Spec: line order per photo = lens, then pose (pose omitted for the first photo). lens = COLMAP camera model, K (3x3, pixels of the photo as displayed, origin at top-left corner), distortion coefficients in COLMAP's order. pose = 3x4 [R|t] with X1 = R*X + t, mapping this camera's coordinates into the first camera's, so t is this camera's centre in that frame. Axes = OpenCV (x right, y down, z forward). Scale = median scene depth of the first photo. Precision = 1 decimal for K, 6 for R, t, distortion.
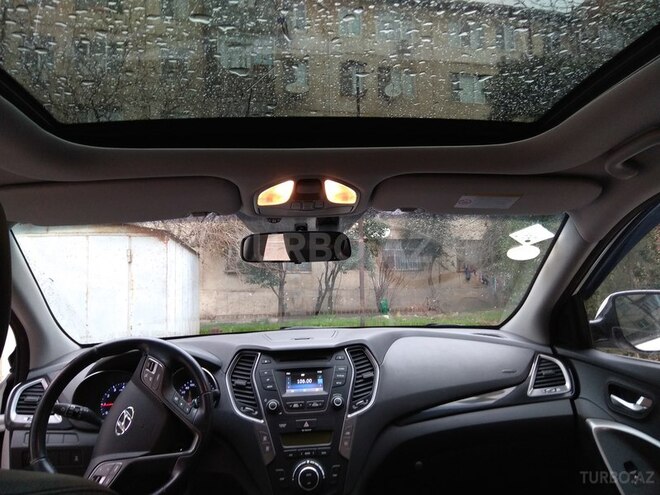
lens RADIAL K [[497.2, 0, 330.5], [0, 497.2, 245.9], [0, 0, 1]] dist [0.046720, -0.069491]
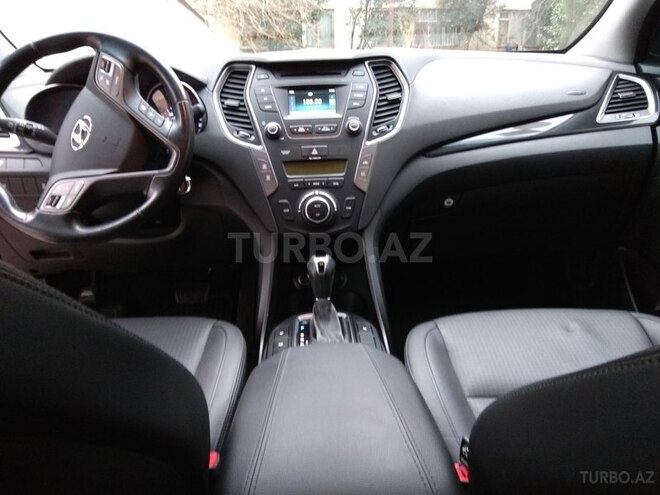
lens RADIAL K [[497.2, 0, 329.0], [0, 497.2, 249.1], [0, 0, 1]] dist [0.046720, -0.069491]
pose [[0.998721, 0.012307, -0.049045, 0.016104], [0.008682, 0.913792, 0.406089, 0.167741], [0.049815, -0.405995, 0.912516, 0.190256]]
